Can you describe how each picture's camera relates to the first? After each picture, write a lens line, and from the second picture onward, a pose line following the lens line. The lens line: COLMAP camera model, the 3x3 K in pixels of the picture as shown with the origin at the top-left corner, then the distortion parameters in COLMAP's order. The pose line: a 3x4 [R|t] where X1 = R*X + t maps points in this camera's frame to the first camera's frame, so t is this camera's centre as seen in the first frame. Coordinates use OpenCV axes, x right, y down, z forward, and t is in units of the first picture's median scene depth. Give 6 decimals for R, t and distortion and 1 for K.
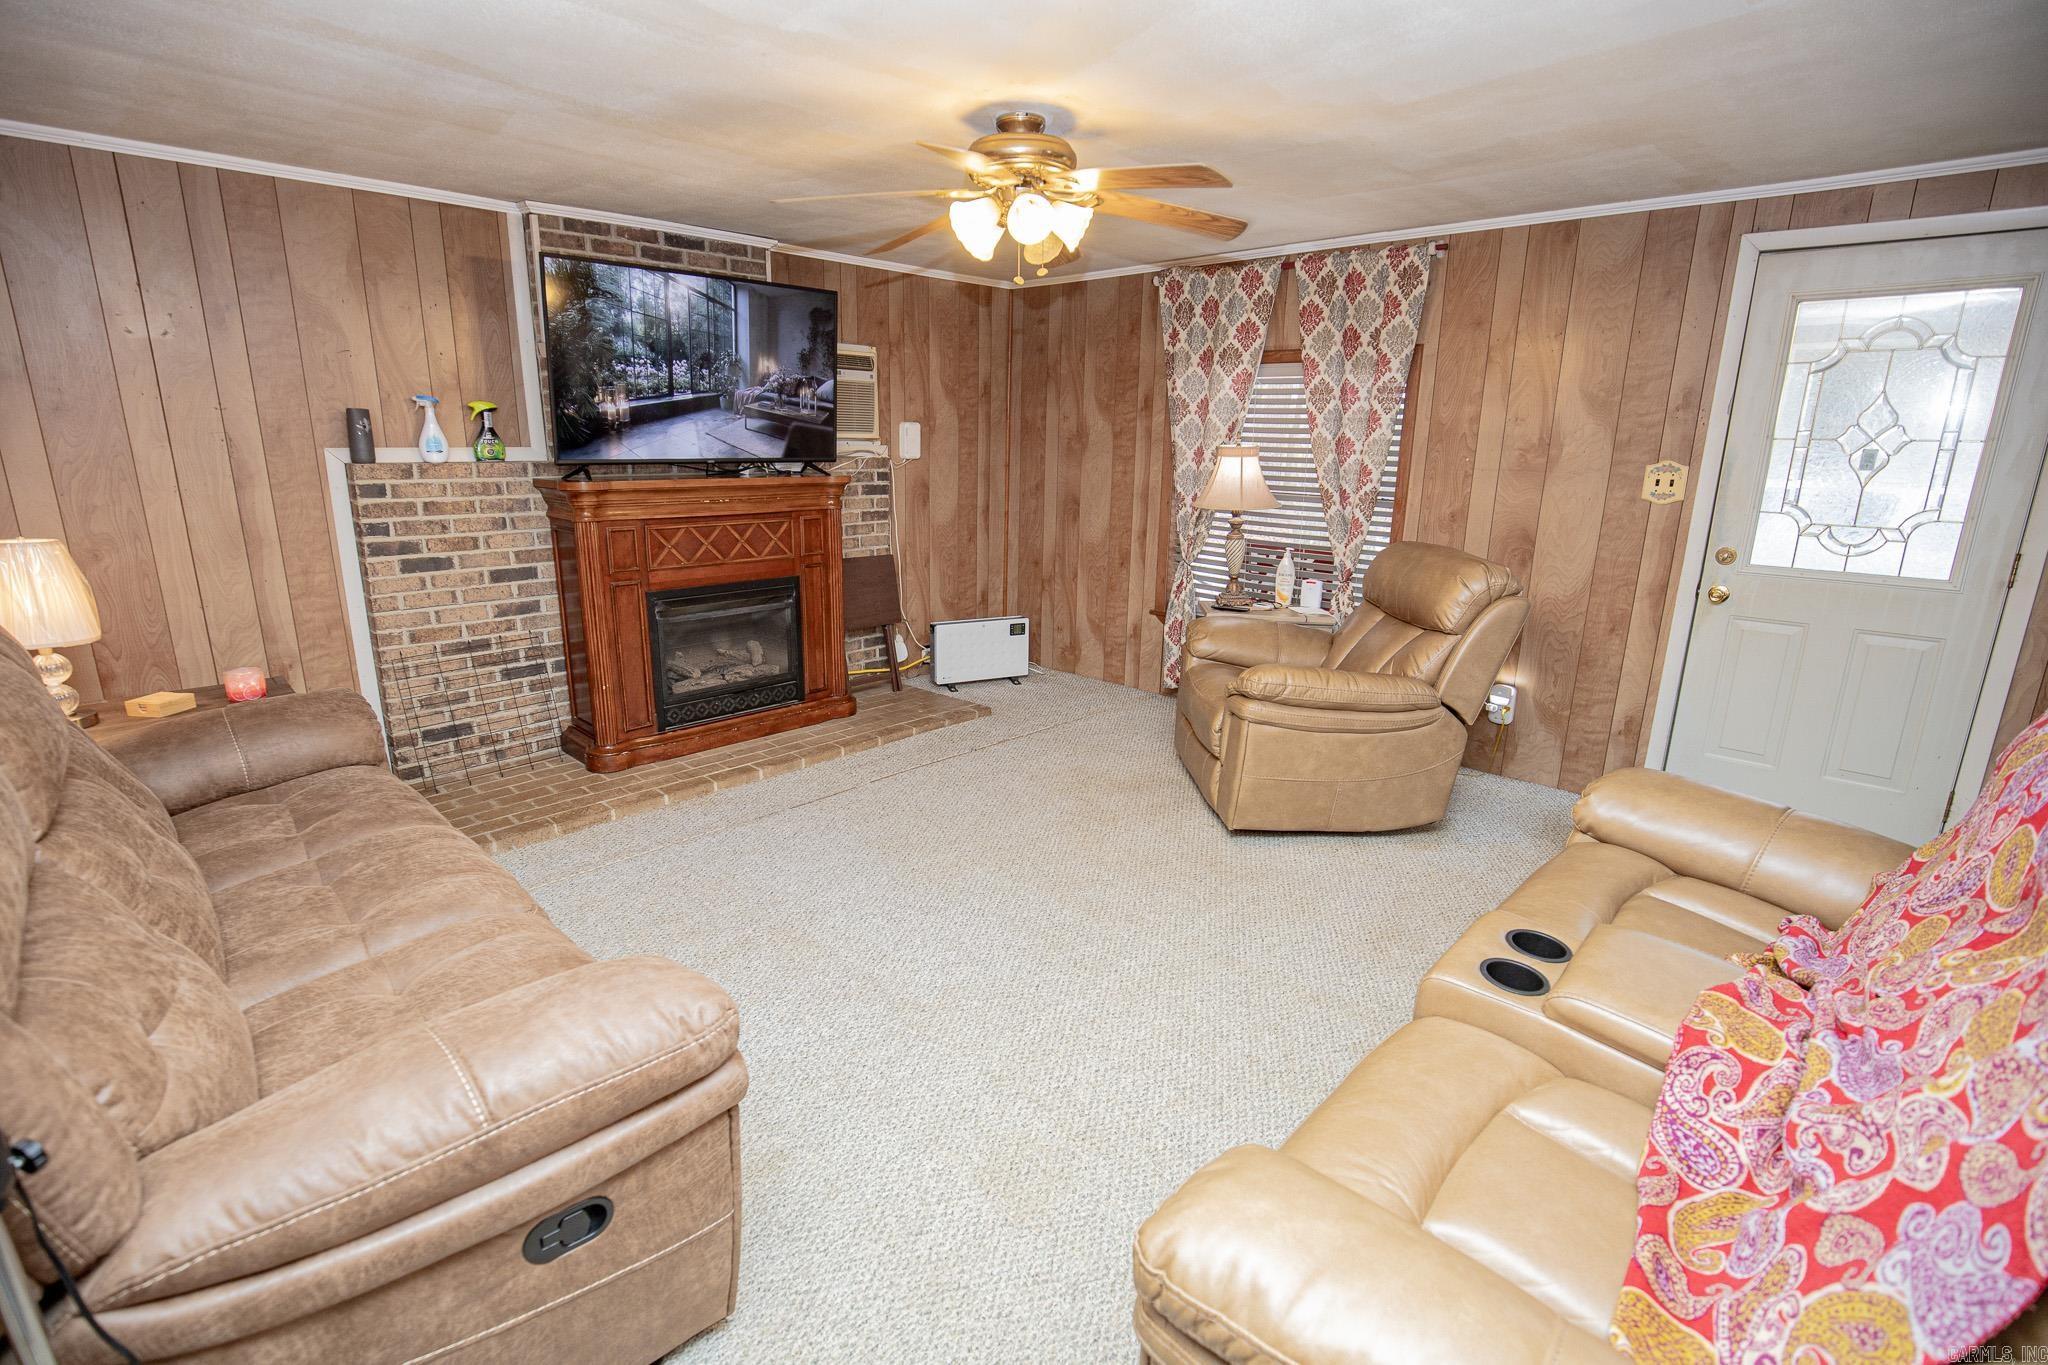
lens RADIAL K [[943.1, 0, 1012.0], [0, 943.1, 681.5], [0, 0, 1]] dist [-0.032415, 0.004781]
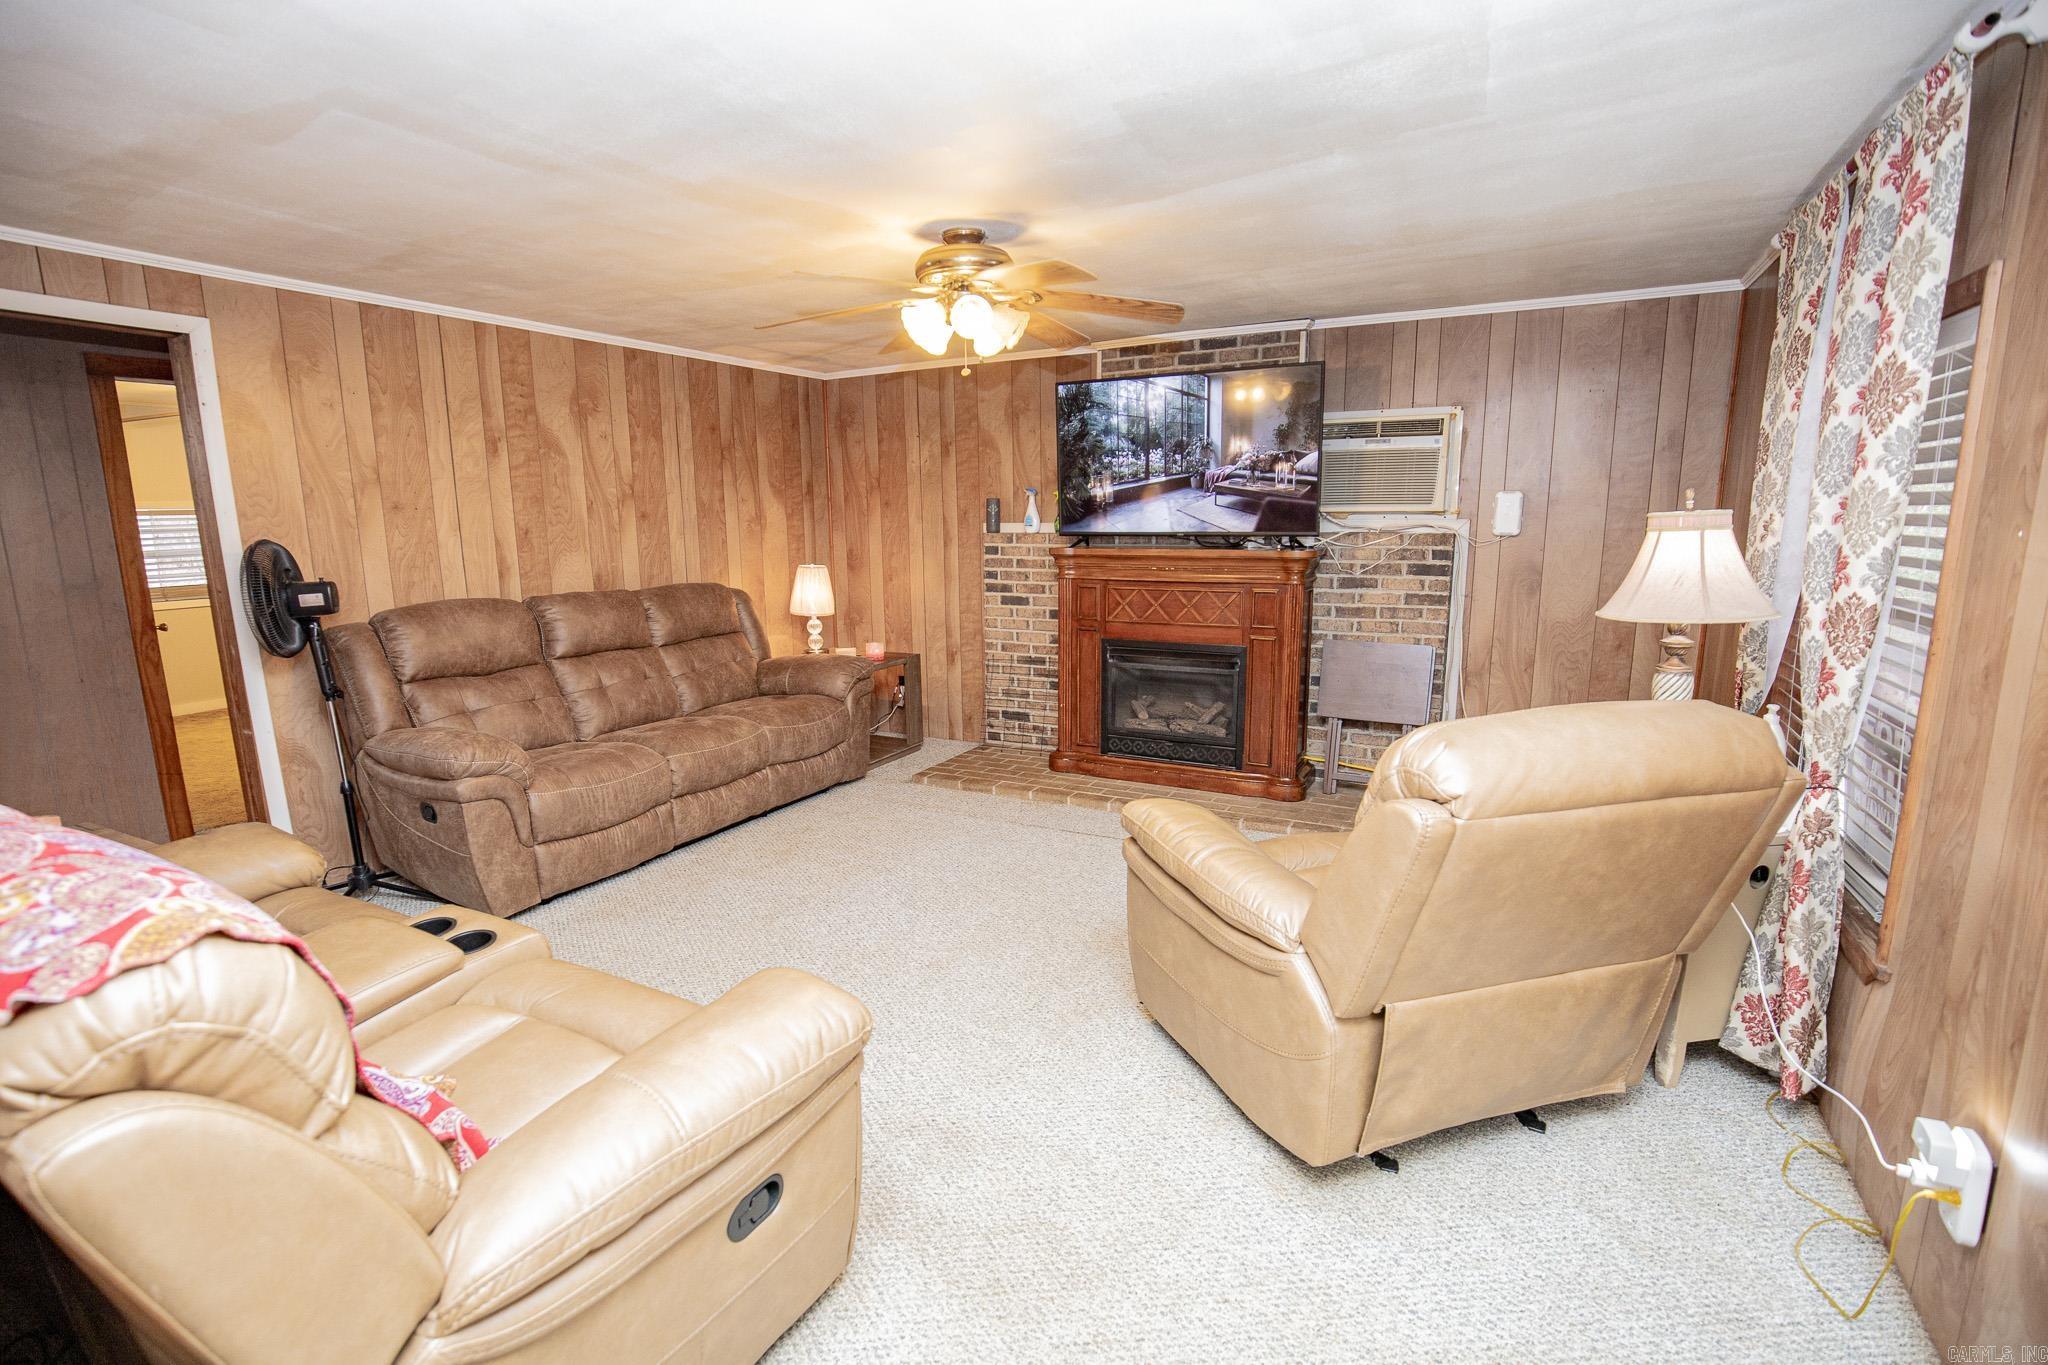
lens RADIAL K [[943.1, 0, 1017.5], [0, 943.1, 690.7], [0, 0, 1]] dist [-0.032415, 0.004781]
pose [[0.277426, 0.161875, -0.947012, 0.759281], [-0.223389, 0.969557, 0.100287, -0.127122], [0.934415, 0.183730, 0.305142, 0.526183]]
